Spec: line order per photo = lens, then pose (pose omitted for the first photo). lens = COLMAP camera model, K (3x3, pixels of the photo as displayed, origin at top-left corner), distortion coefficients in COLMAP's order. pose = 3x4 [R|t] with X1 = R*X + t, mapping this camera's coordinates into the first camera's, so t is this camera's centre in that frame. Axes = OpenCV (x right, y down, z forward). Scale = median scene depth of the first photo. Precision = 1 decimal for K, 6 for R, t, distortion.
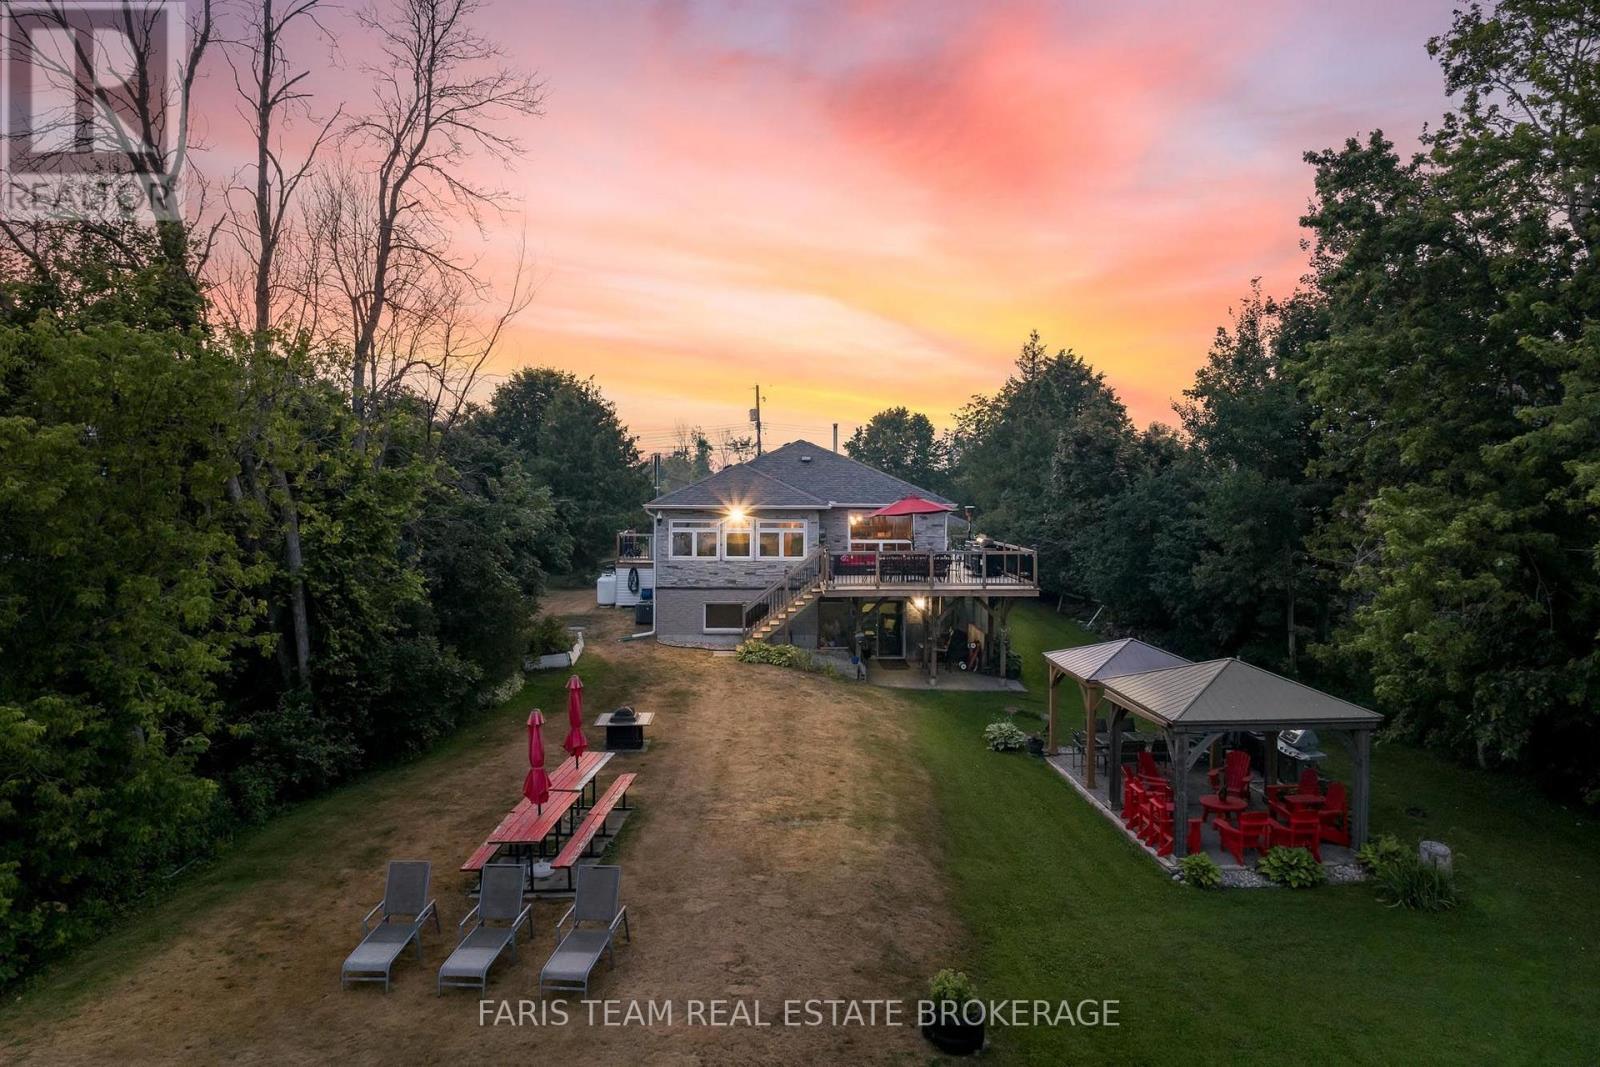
lens RADIAL K [[730.1, 0, 800.0], [0, 730.1, 532.4], [0, 0, 1]] dist [-0.005070, -0.000391]
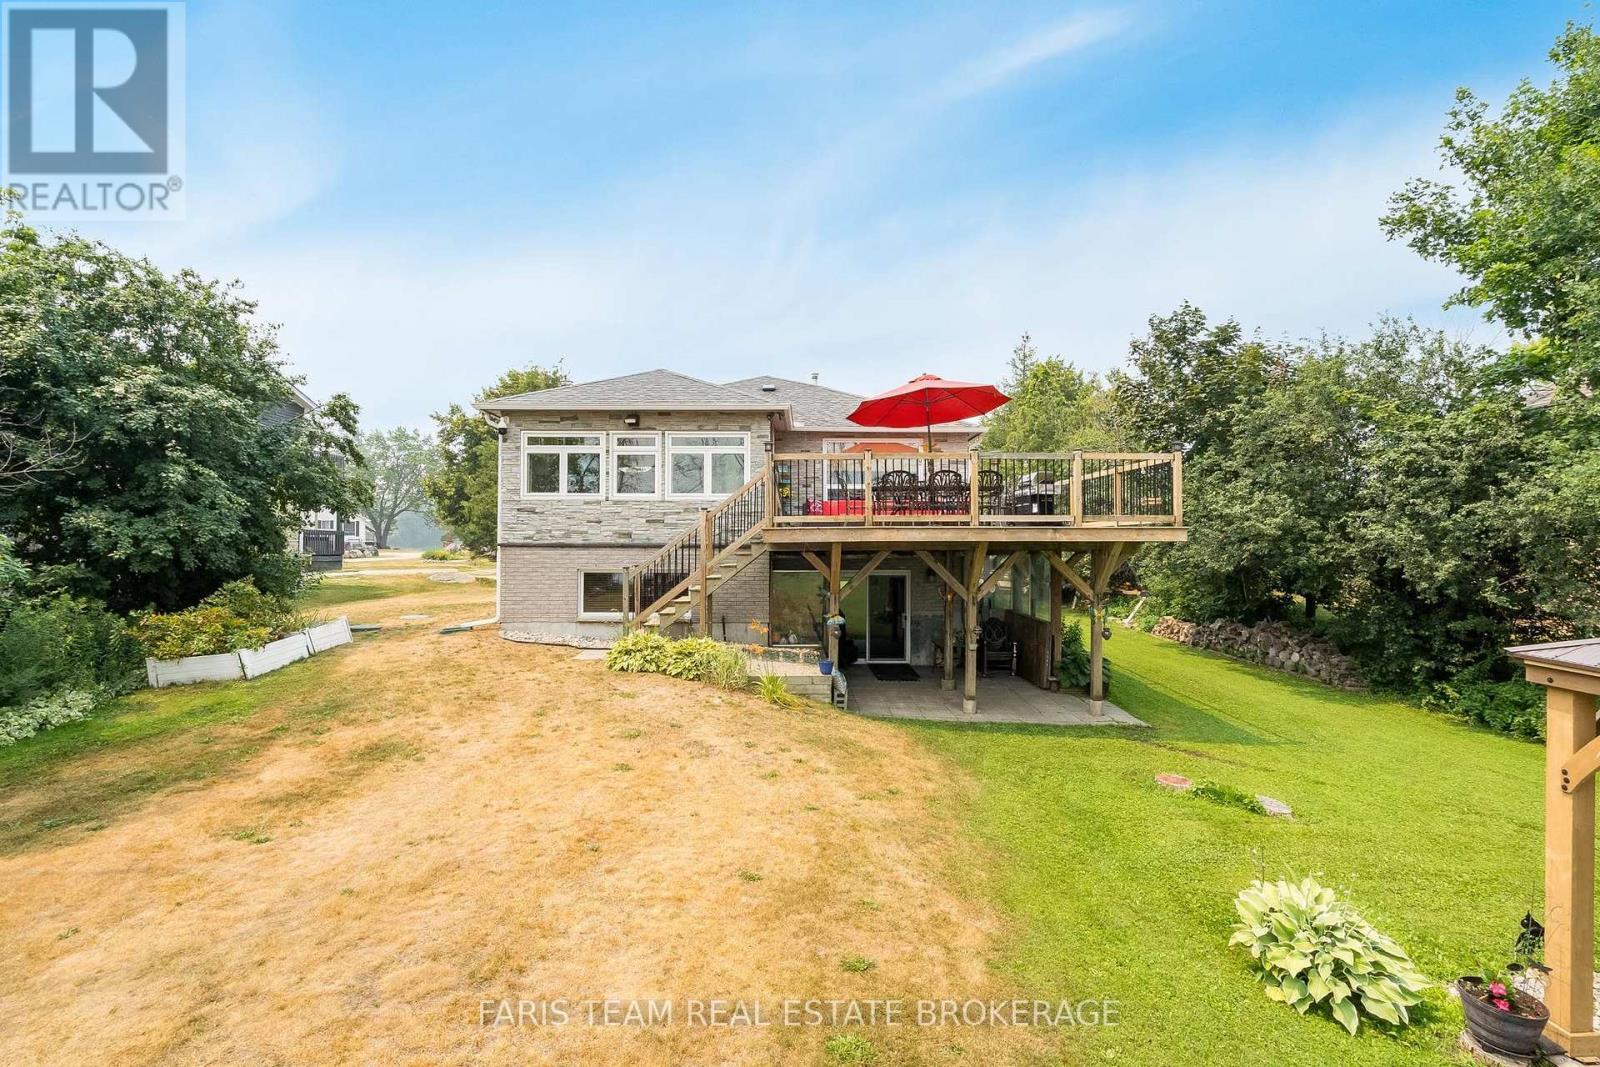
lens RADIAL K [[730.1, 0, 801.3], [0, 730.1, 536.5], [0, 0, 1]] dist [-0.005070, -0.000391]
pose [[0.999841, 0.003608, 0.017478, 0.041992], [-0.003578, 0.999992, -0.001744, 0.071211], [-0.017484, 0.001681, 0.999846, 0.409606]]
